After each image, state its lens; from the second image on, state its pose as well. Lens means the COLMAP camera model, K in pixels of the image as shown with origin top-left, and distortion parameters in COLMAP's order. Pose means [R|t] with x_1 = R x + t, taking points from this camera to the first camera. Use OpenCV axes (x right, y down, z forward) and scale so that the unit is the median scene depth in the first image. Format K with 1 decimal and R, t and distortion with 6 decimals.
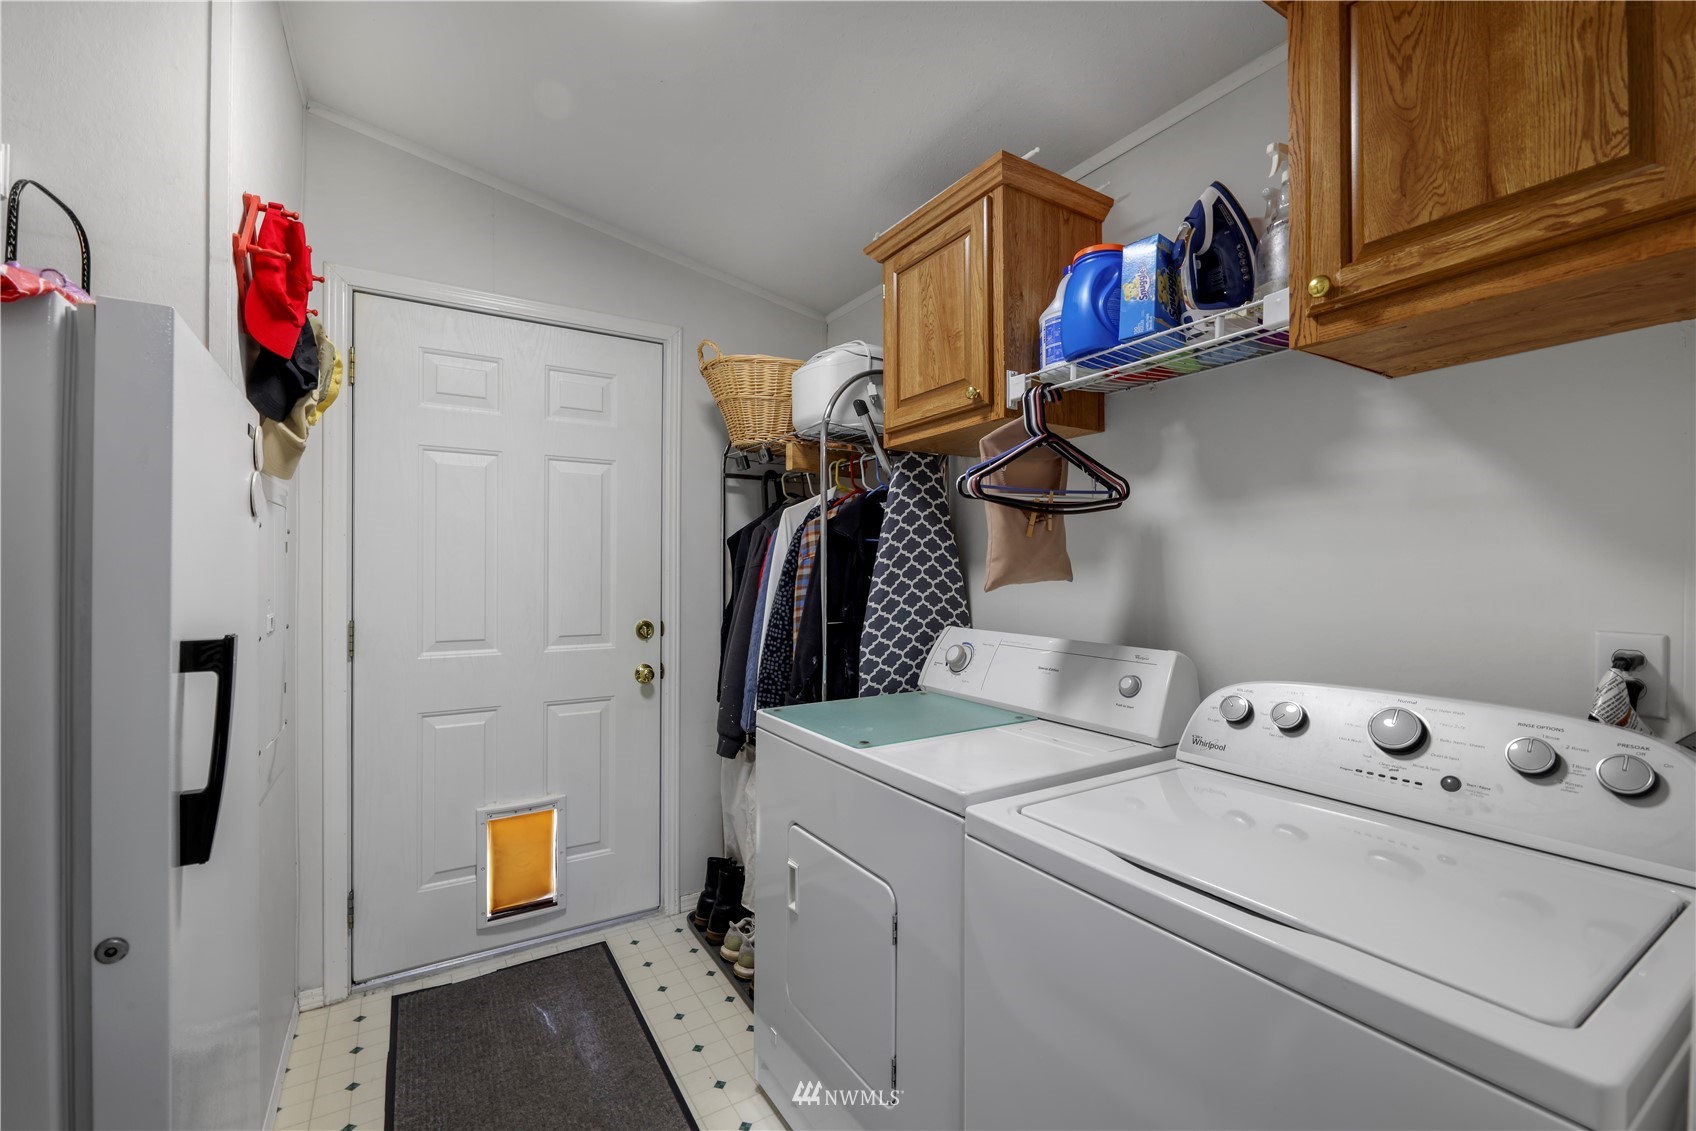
lens RADIAL K [[723.4, 0, 848.0], [0, 723.4, 565.5], [0, 0, 1]] dist [0.000099, -0.000001]
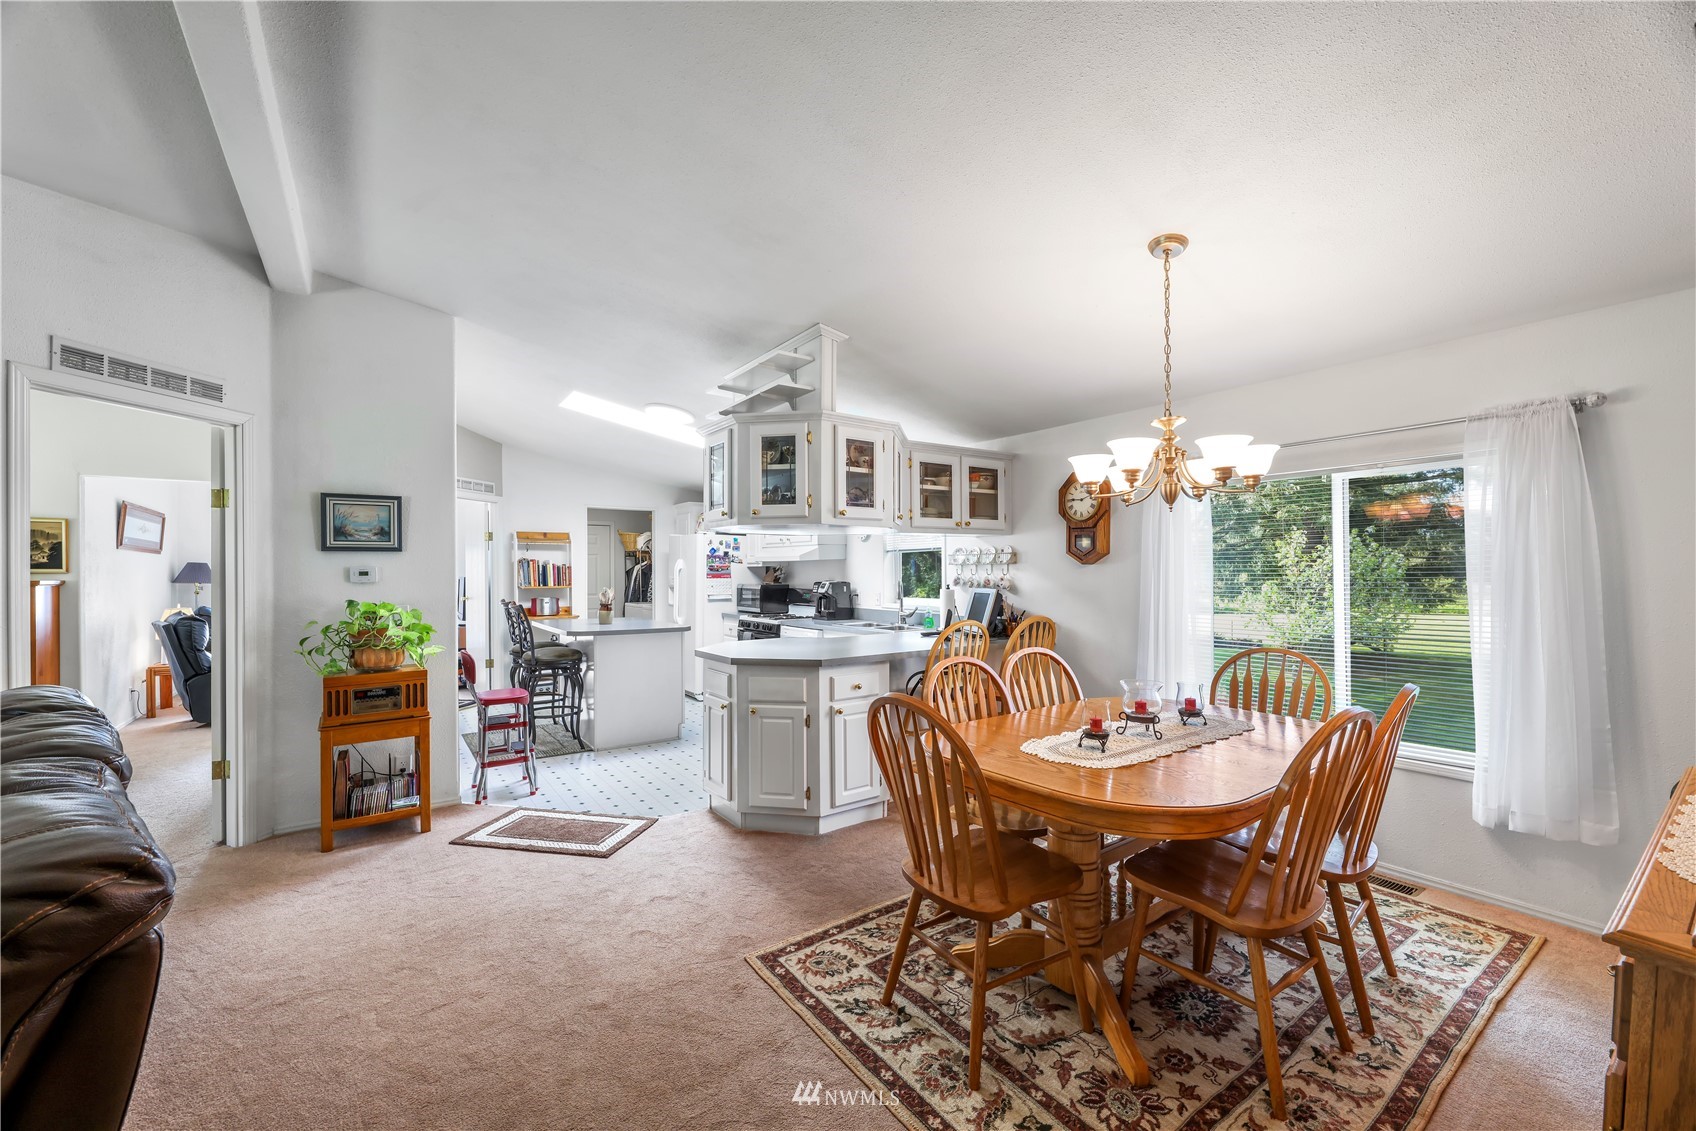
lens RADIAL K [[677.4, 0, 845.2], [0, 677.4, 567.8], [0, 0, 1]] dist [-0.001099, -0.000275]
pose [[0.998717, -0.005437, 0.050354, 1.066319], [0.005569, 0.999981, -0.002500, -0.046357], [-0.050340, 0.002777, 0.998728, -3.526228]]
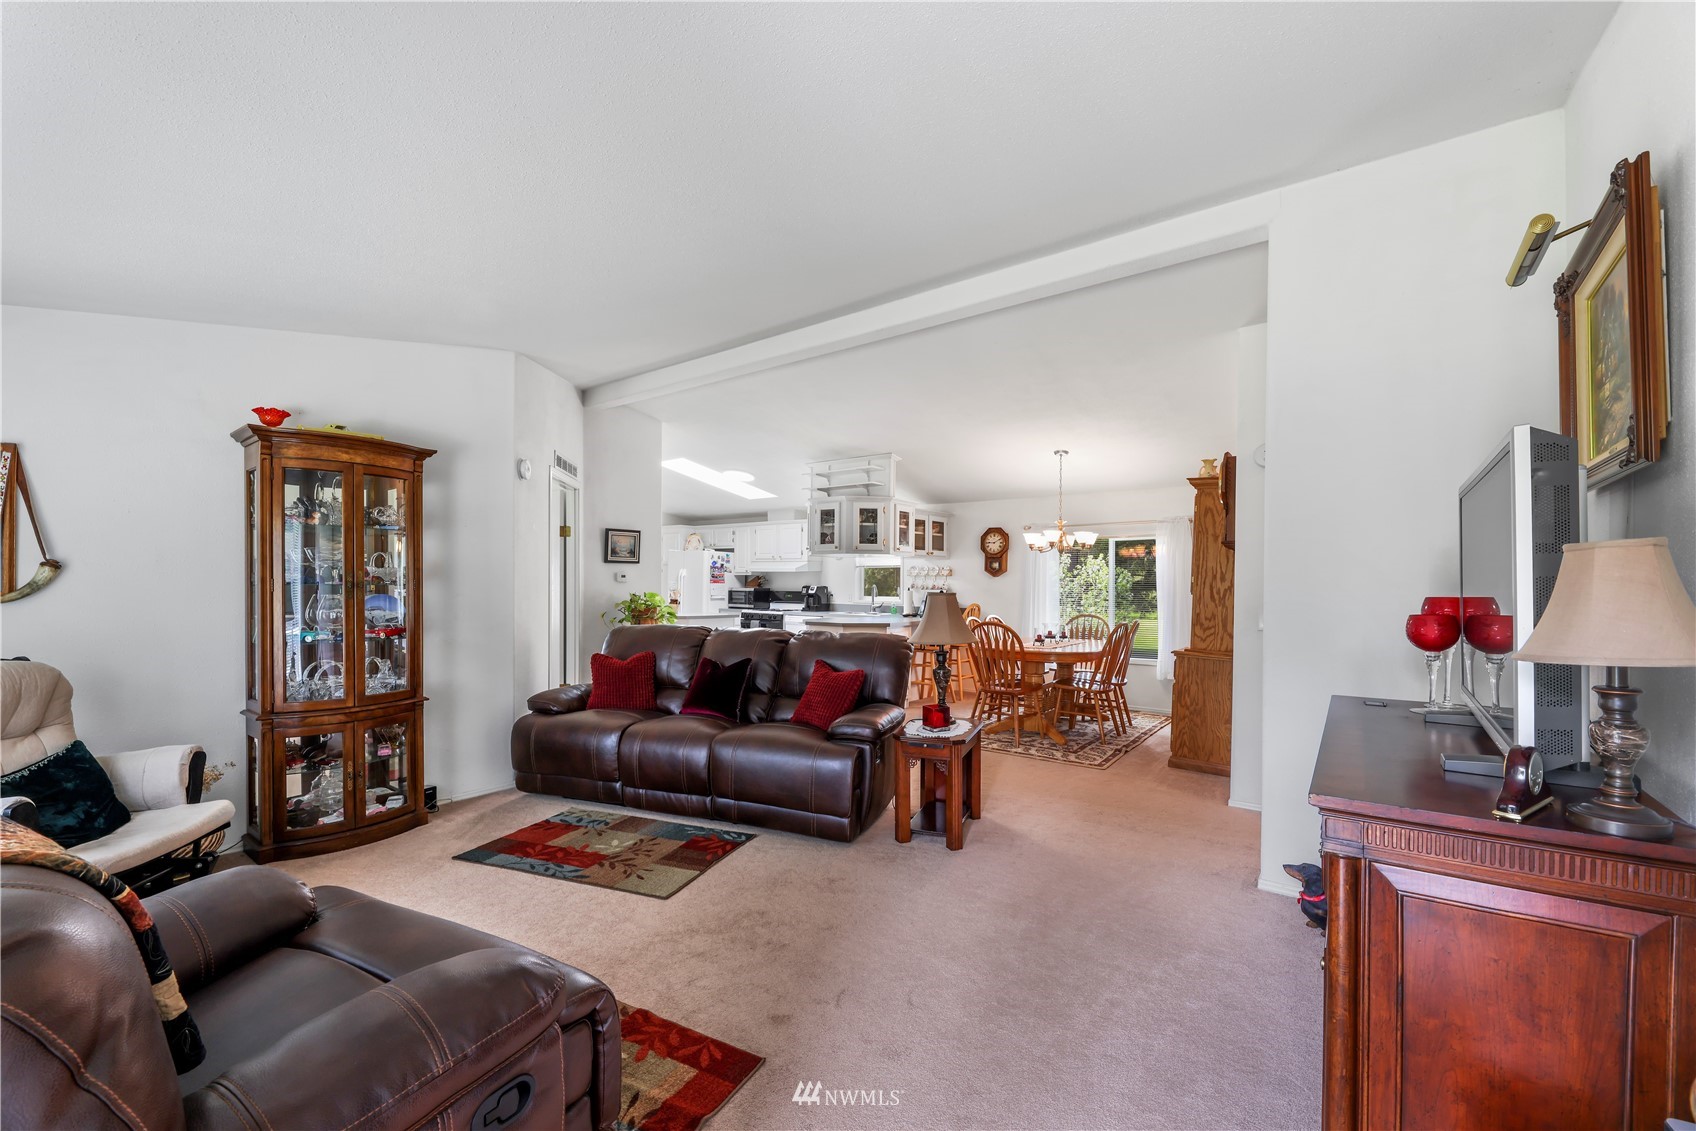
lens RADIAL K [[695.3, 0, 848.2], [0, 695.3, 581.1], [0, 0, 1]] dist [-0.001037, -0.000097]
pose [[0.937554, 0.006647, 0.347777, -0.137566], [-0.007446, 0.999972, 0.000962, -0.032753], [-0.347761, -0.003491, 0.937577, -4.809189]]
